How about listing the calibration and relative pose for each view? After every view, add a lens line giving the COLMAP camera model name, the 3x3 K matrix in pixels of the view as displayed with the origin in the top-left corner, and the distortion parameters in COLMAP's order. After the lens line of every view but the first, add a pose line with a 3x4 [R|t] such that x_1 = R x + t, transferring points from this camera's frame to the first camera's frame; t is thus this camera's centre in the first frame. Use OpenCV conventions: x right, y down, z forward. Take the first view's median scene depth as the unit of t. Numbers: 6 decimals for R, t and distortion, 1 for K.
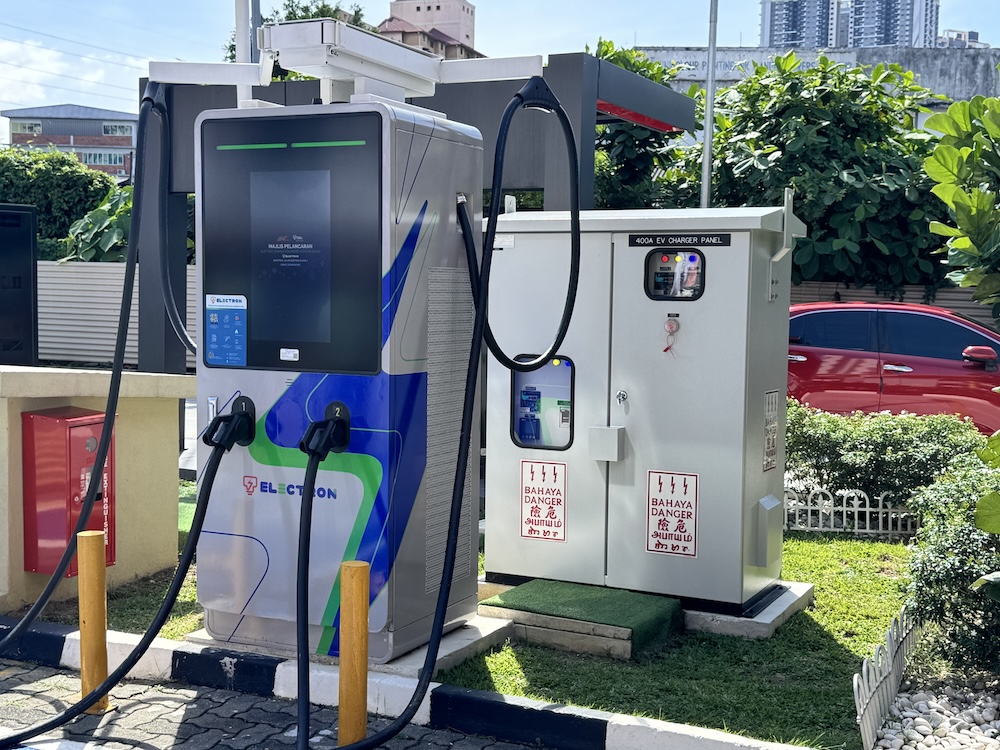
lens RADIAL K [[1311.1, 0, 500.4], [0, 1311.1, 377.0], [0, 0, 1]] dist [-0.011912, 0.000000]
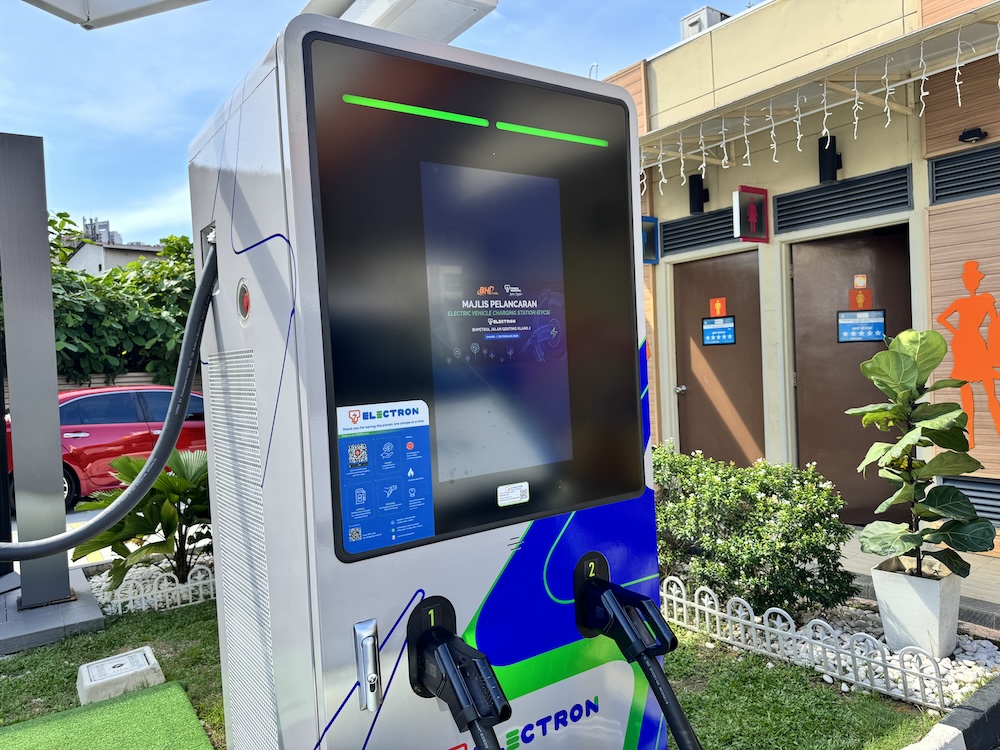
lens RADIAL K [[714.6, 0, 498.6], [0, 714.6, 369.2], [0, 0, 1]] dist [0.045410, -0.001063]
pose [[0.487862, -0.057134, 0.871049, -0.422331], [0.121158, 0.992629, -0.002750, -0.069351], [-0.864472, 0.106876, 0.491188, 0.832035]]
